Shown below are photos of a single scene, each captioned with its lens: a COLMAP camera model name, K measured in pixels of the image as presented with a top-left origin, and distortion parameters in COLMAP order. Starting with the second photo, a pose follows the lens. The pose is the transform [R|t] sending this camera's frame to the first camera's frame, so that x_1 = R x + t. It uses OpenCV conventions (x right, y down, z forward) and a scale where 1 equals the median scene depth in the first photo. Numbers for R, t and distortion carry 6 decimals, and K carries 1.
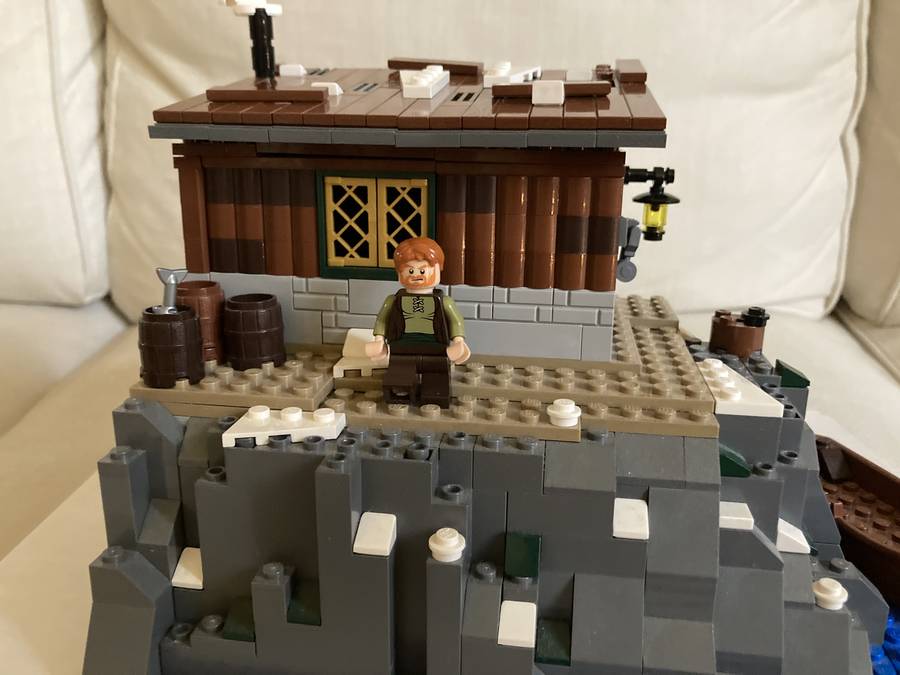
lens RADIAL K [[761.0, 0, 448.8], [0, 761.0, 337.3], [0, 0, 1]] dist [0.012777, -0.024806]
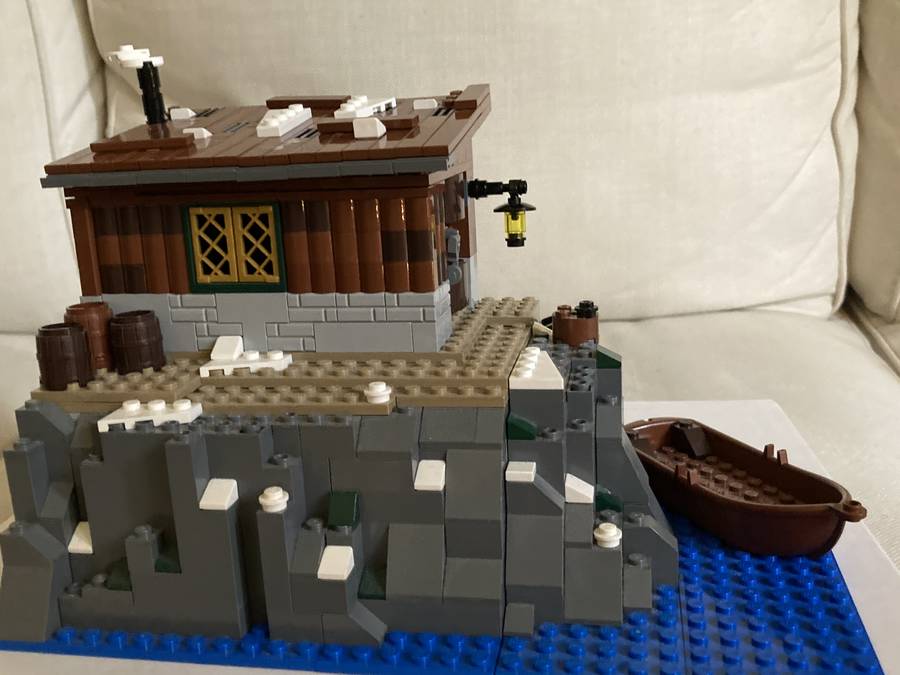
lens RADIAL K [[919.8, 0, 456.5], [0, 919.8, 342.0], [0, 0, 1]] dist [0.000673, 0.000000]
pose [[0.997751, -0.050073, -0.044560, 0.315882], [0.048506, 0.998188, -0.035597, 0.070189], [0.046261, 0.033355, 0.998372, -0.417987]]
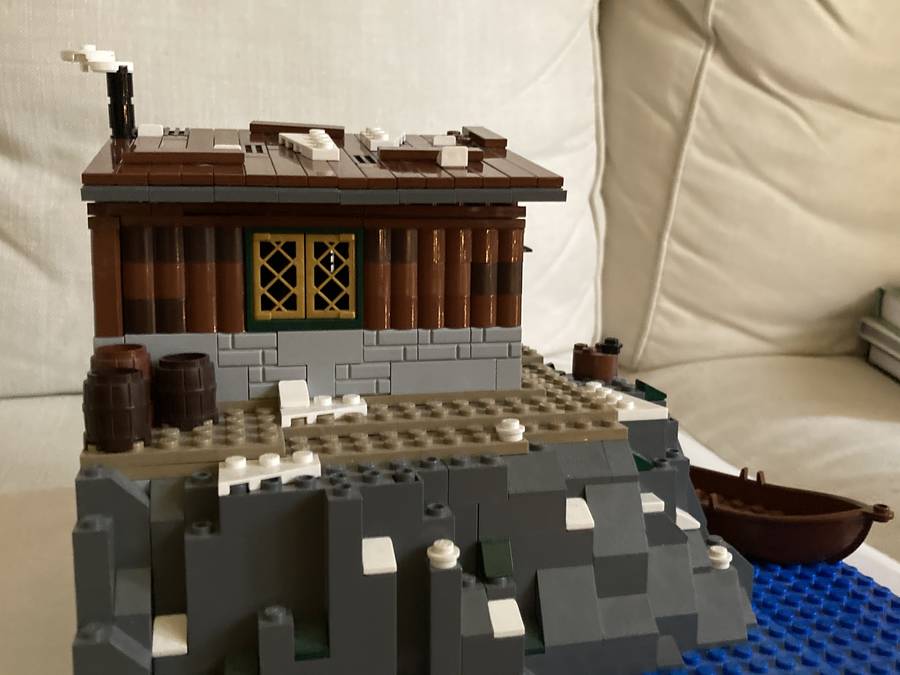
lens RADIAL K [[919.8, 0, 451.9], [0, 919.8, 332.4], [0, 0, 1]] dist [0.000673, 0.000000]
pose [[0.925007, -0.060871, 0.375042, -0.399785], [0.102196, 0.990567, -0.091284, 0.063860], [-0.365948, 0.122767, 0.922502, -0.233851]]
